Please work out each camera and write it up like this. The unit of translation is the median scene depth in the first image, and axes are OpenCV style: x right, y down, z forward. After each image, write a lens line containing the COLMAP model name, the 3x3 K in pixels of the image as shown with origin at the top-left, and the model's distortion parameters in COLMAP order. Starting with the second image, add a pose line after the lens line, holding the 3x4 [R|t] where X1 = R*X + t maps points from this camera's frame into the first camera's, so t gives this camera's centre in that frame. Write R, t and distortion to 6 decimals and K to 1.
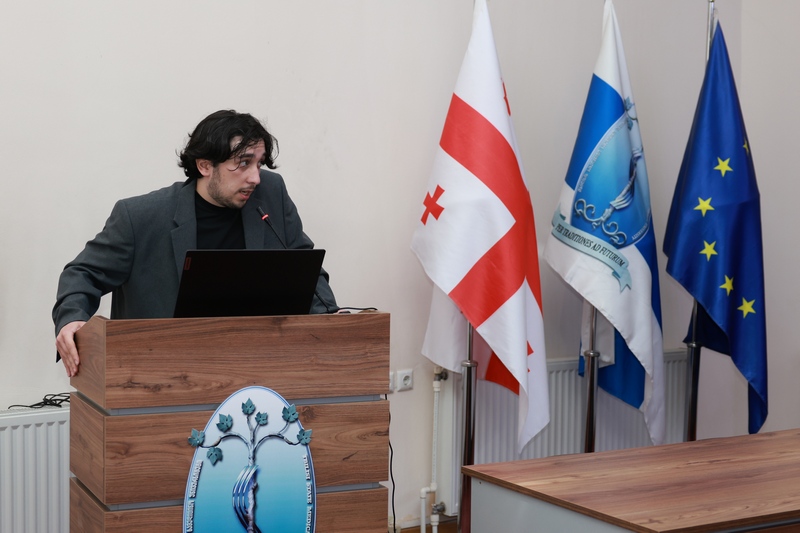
lens RADIAL K [[1340.7, 0, 400.0], [0, 1340.7, 266.5], [0, 0, 1]] dist [-0.017142, 0.007791]
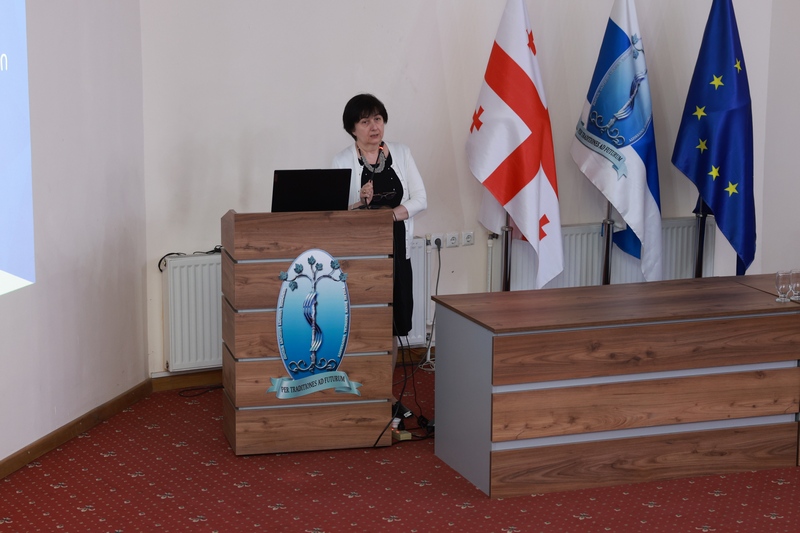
lens RADIAL K [[1775.3, 0, 400.0], [0, 1775.3, 266.5], [0, 0, 1]] dist [0.090213, 0.302431]
pose [[0.980834, 0.027896, -0.192837, 0.320590], [-0.003797, 0.992247, 0.124223, -0.127966], [0.194807, -0.121110, 0.973336, -0.911554]]
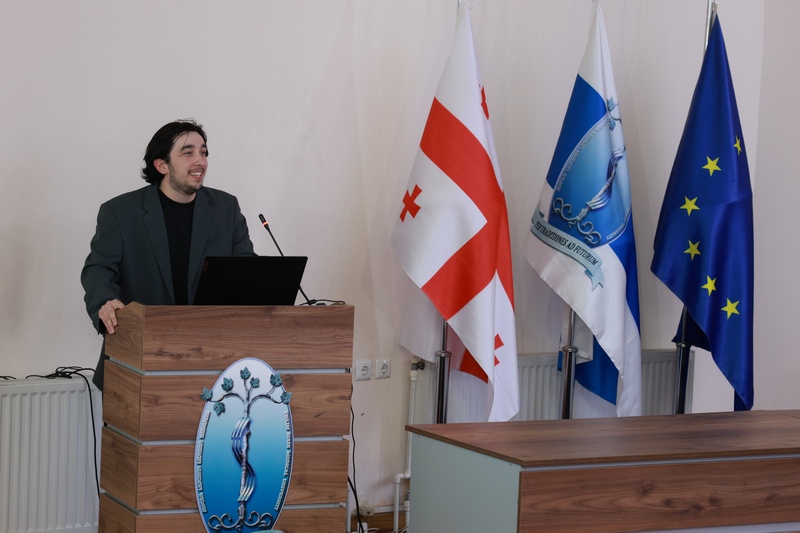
lens RADIAL K [[2498.3, 0, 400.0], [0, 2498.3, 266.5], [0, 0, 1]] dist [0.228061, 0.615716]
pose [[0.999259, 0.030413, -0.023586, 0.064876], [-0.029805, 0.999224, 0.025732, -0.047150], [0.024350, -0.025010, 0.999391, -0.995931]]
